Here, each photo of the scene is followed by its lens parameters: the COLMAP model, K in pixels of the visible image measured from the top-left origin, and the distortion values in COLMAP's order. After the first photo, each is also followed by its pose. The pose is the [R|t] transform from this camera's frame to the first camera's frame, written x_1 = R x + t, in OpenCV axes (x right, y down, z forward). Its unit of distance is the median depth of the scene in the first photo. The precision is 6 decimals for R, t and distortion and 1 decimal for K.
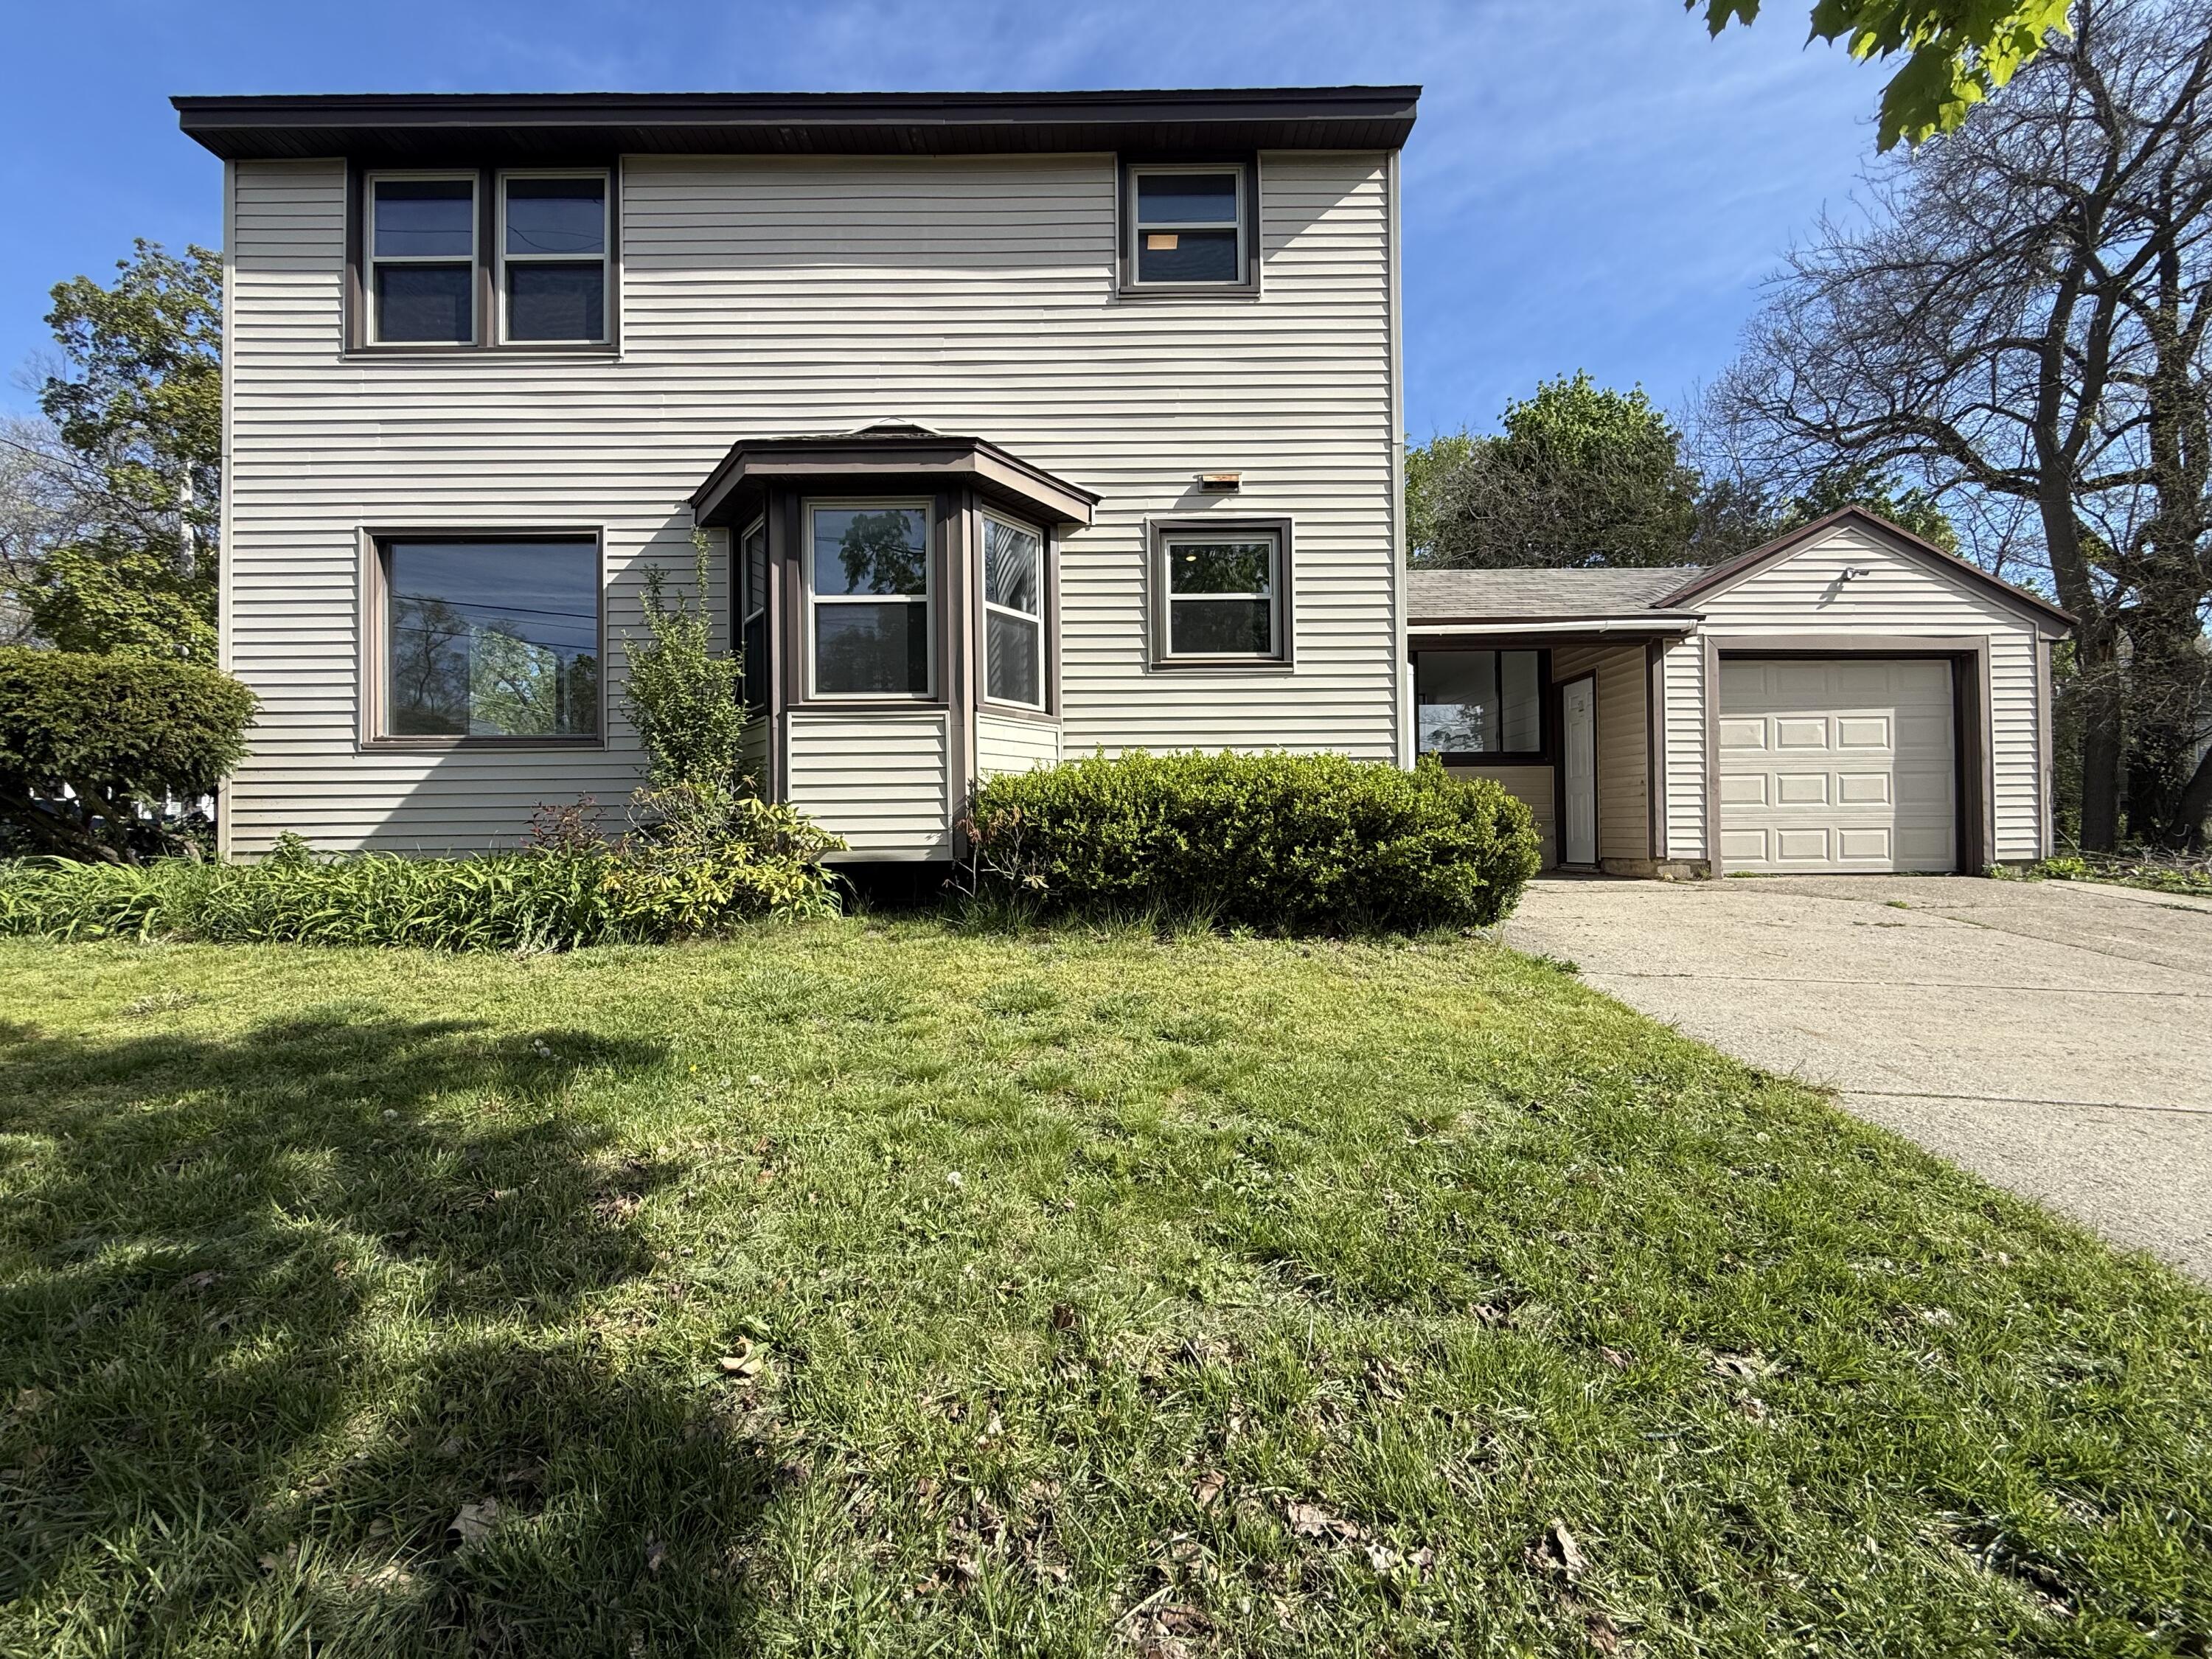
lens RADIAL K [[880.9, 0, 1102.8], [0, 880.9, 830.3], [0, 0, 1]] dist [-0.000759, -0.000134]
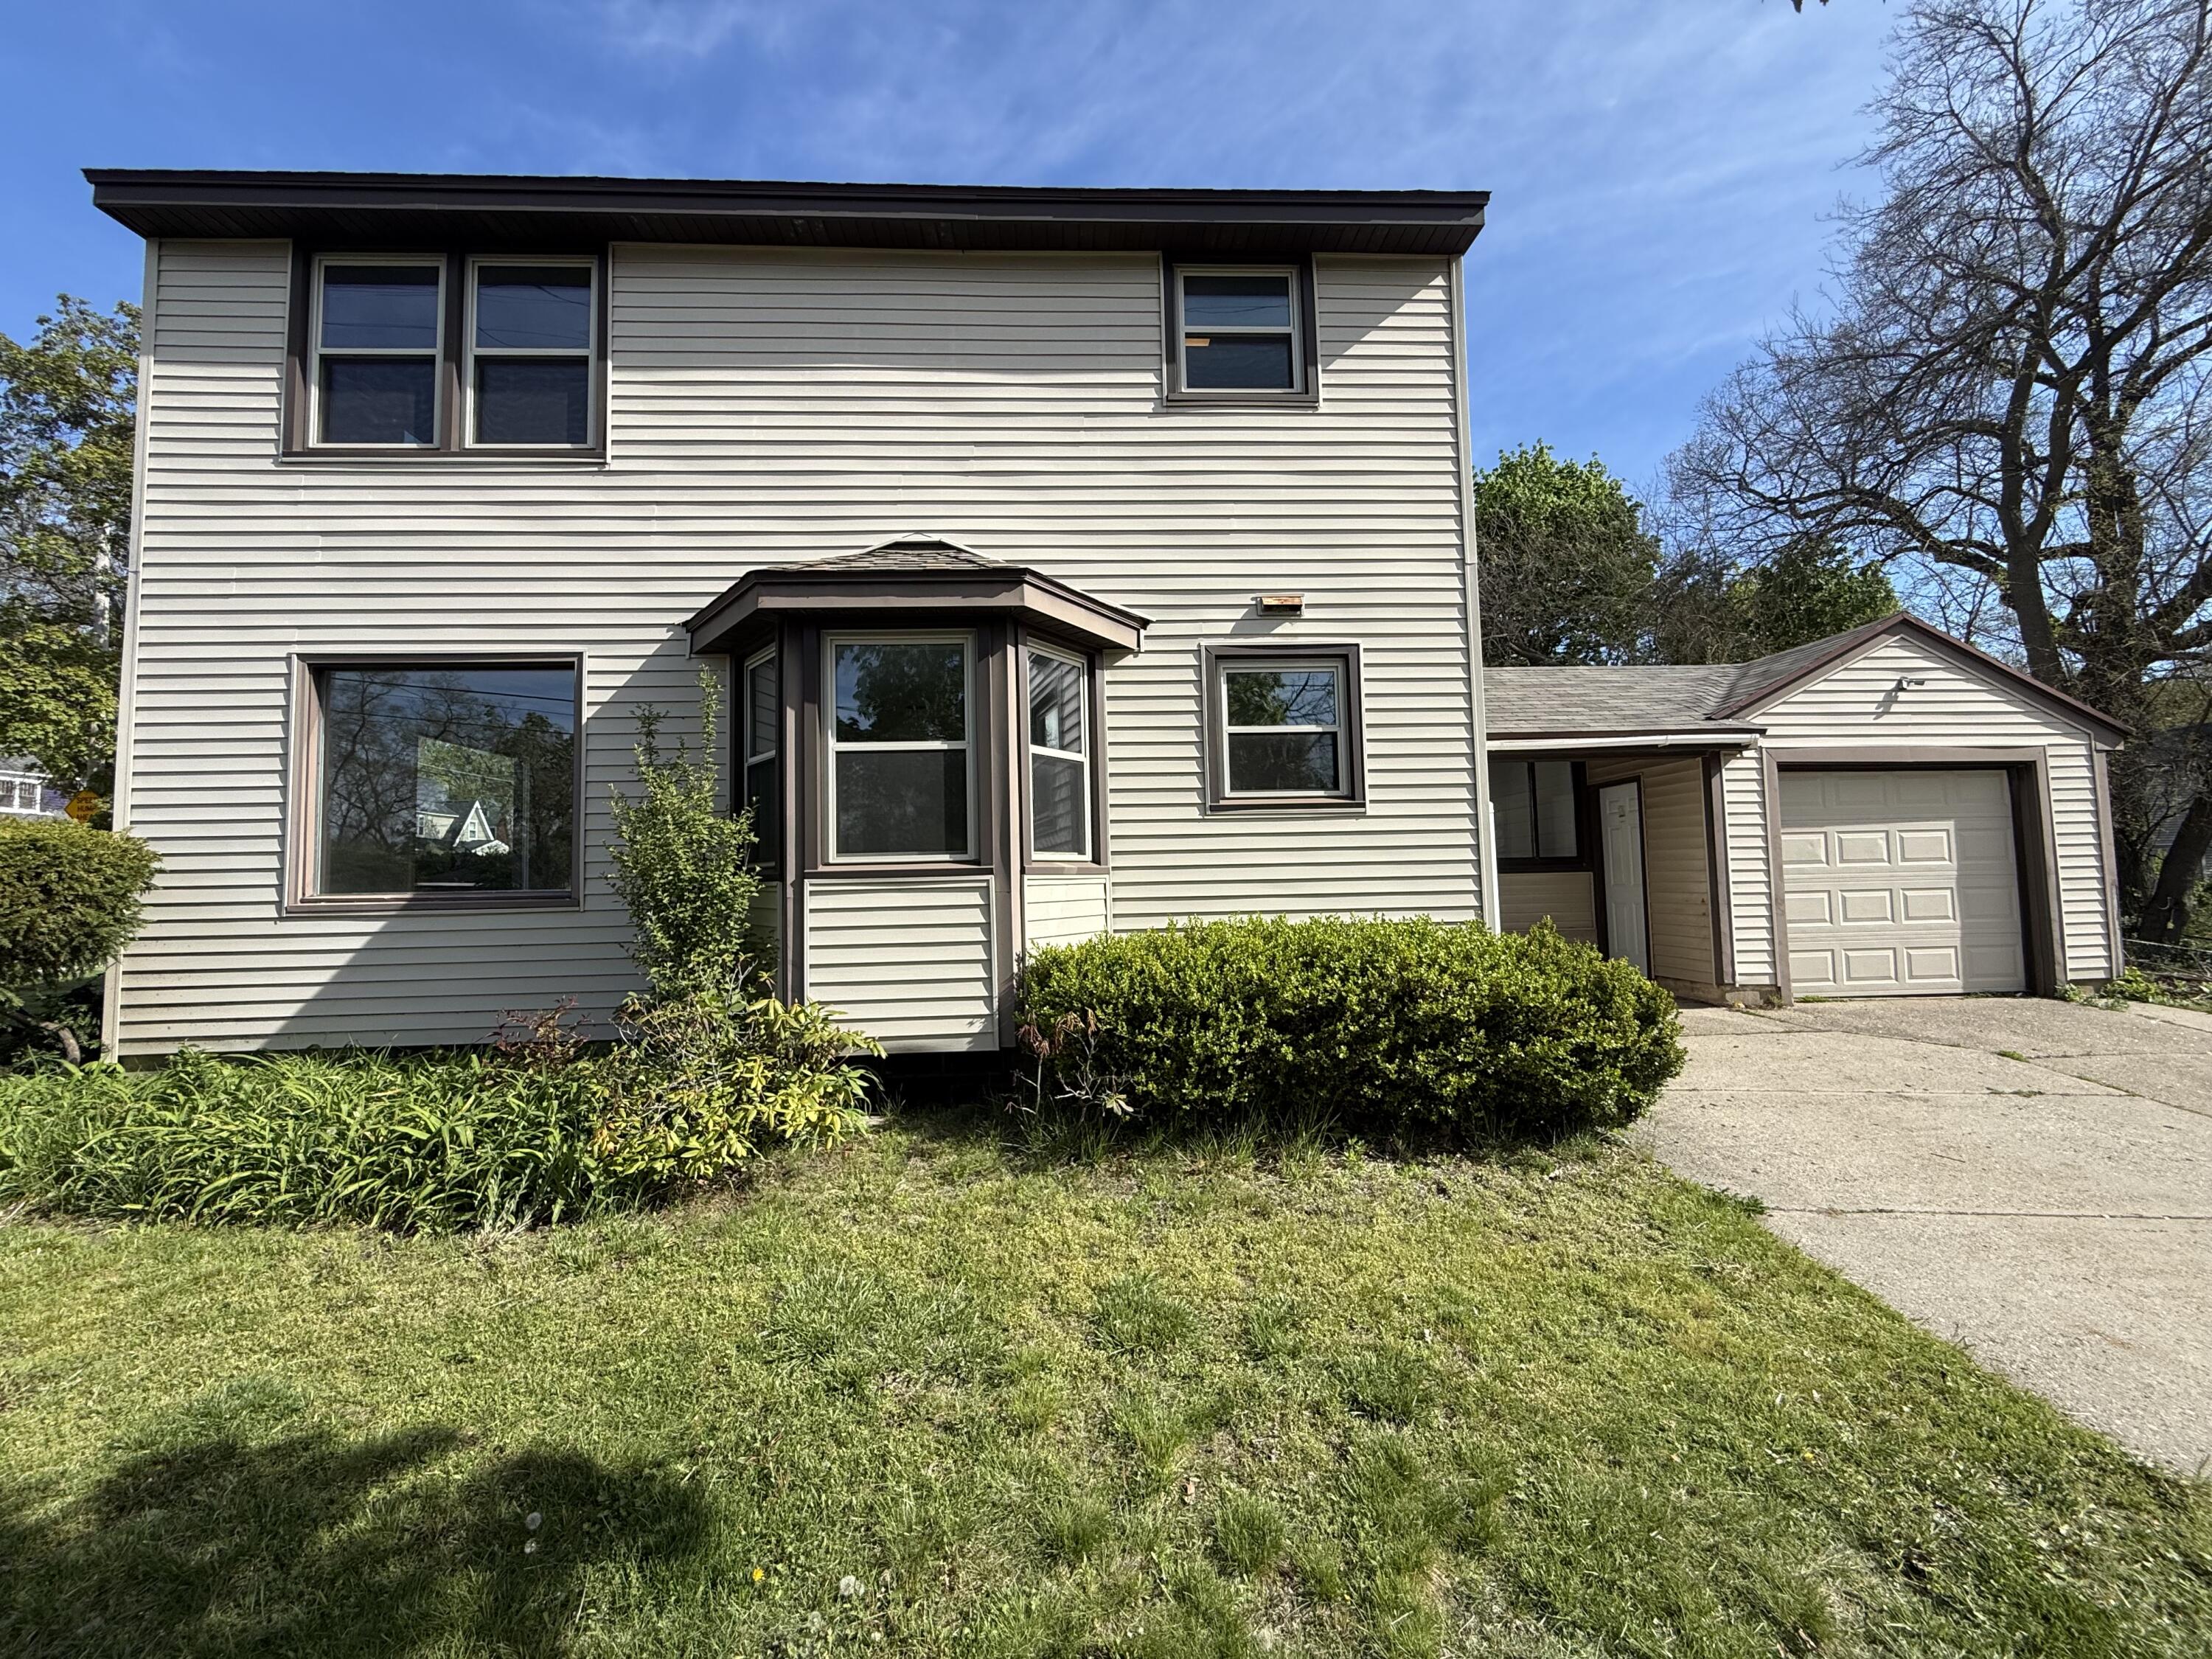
lens RADIAL K [[880.9, 0, 1102.7], [0, 880.9, 829.1], [0, 0, 1]] dist [-0.000759, -0.000134]
pose [[0.998868, -0.009141, 0.046685, -0.094976], [0.011510, 0.998646, -0.050731, -0.120190], [-0.046159, 0.051211, 0.997621, 0.113742]]
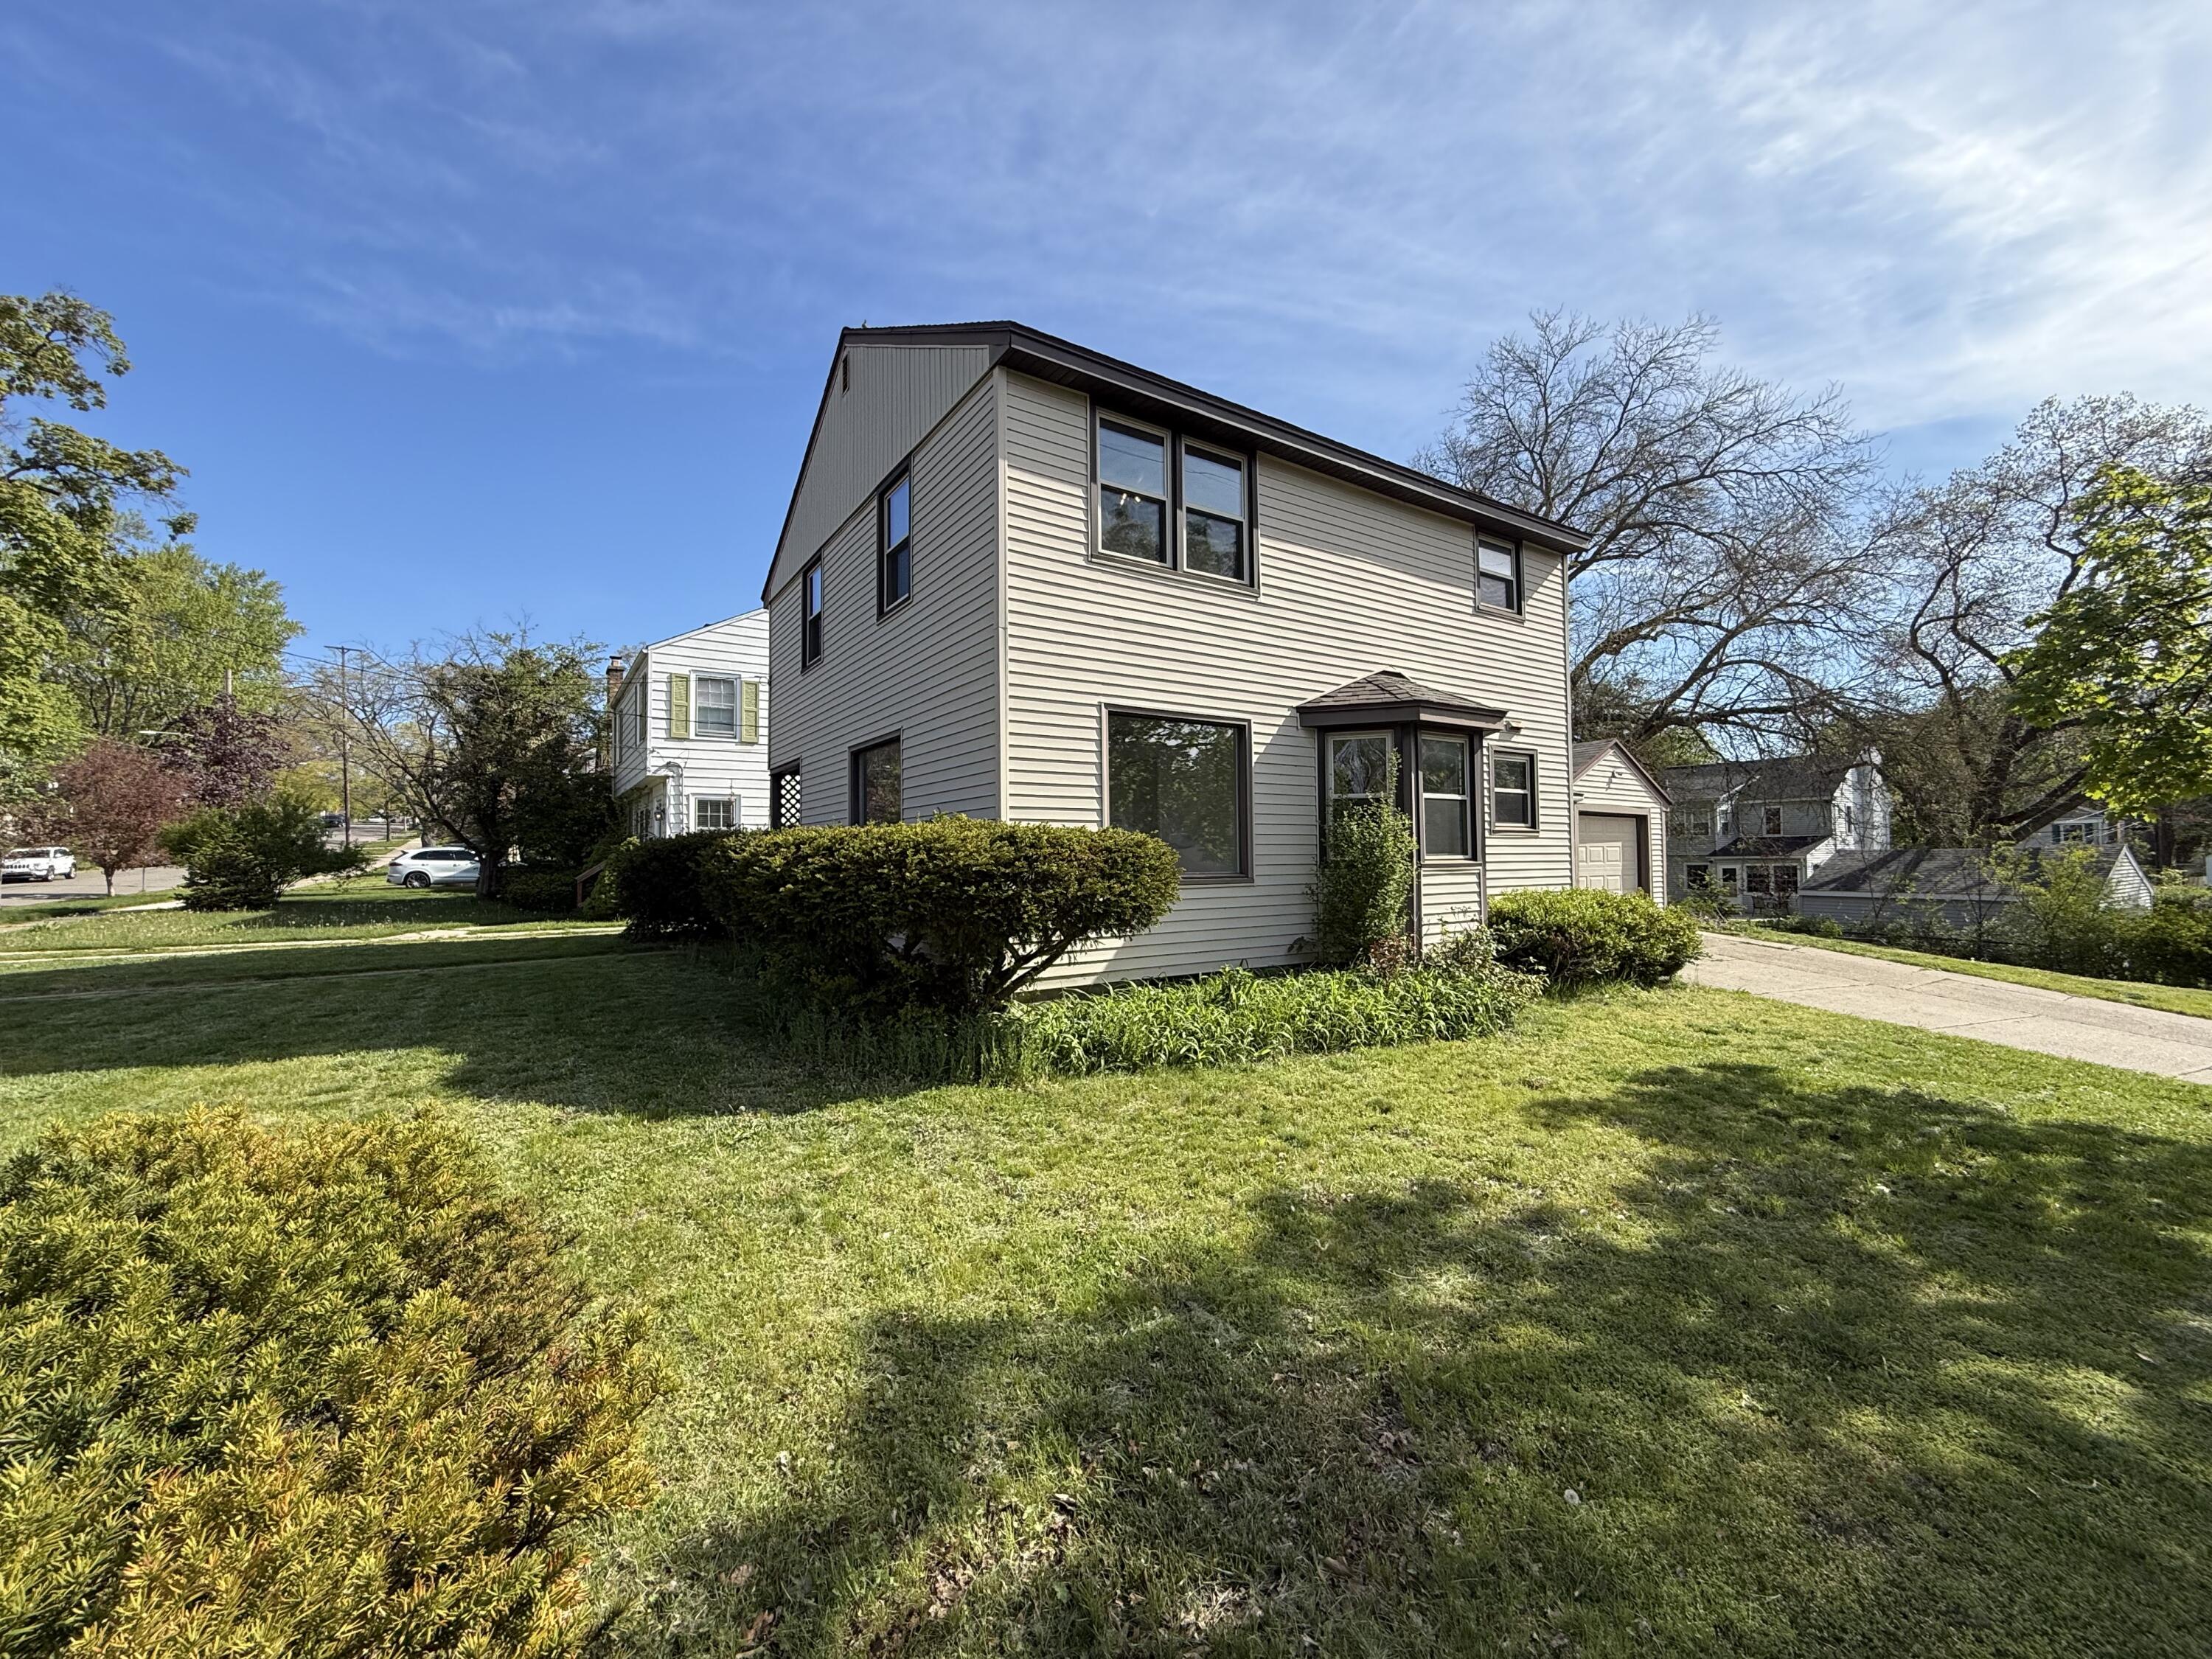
lens RADIAL K [[880.9, 0, 1095.6], [0, 880.9, 830.0], [0, 0, 1]] dist [-0.000759, -0.000134]
pose [[0.838337, 0.020319, 0.544773, -1.500737], [-0.004732, 0.999539, -0.030000, -0.134155], [-0.545132, 0.022572, 0.838047, -0.000388]]
